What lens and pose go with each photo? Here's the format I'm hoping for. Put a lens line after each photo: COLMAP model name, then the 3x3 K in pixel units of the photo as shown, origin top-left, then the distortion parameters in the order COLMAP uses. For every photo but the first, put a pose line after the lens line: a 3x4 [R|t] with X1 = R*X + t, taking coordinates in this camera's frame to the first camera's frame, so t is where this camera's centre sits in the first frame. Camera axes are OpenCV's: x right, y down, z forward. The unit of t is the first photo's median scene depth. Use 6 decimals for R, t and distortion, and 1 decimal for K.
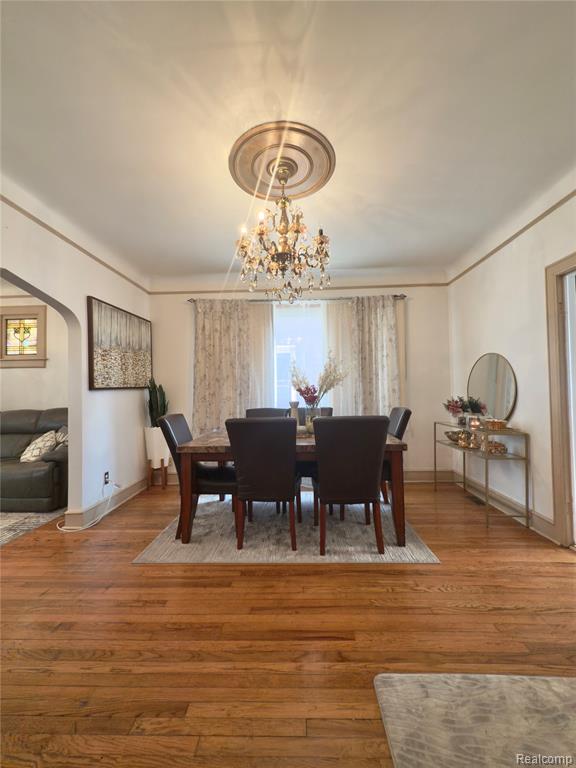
lens RADIAL K [[305.8, 0, 290.5], [0, 305.8, 387.7], [0, 0, 1]] dist [-0.002888, 0.000296]
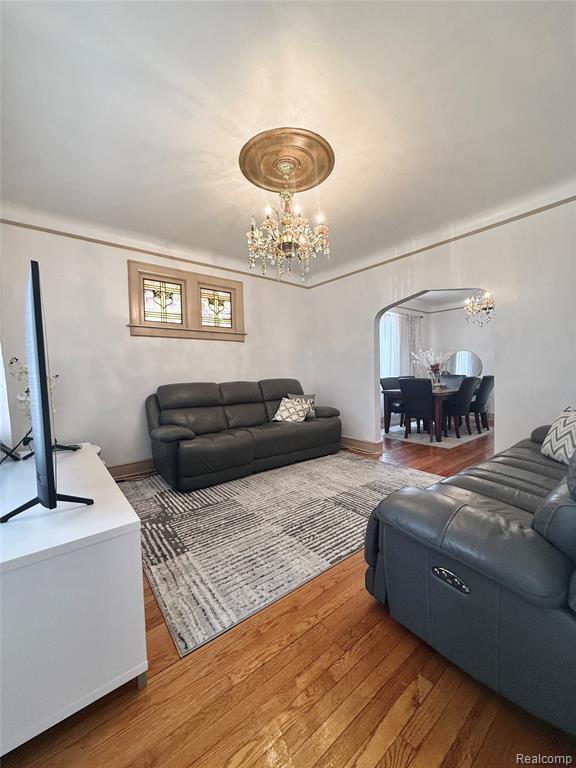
lens RADIAL K [[305.8, 0, 289.2], [0, 305.8, 384.9], [0, 0, 1]] dist [-0.002888, 0.000296]
pose [[0.773957, -0.042874, 0.631785, -1.336780], [-0.020229, 0.995522, 0.092339, -0.017213], [-0.632915, -0.084247, 0.769624, 0.063397]]
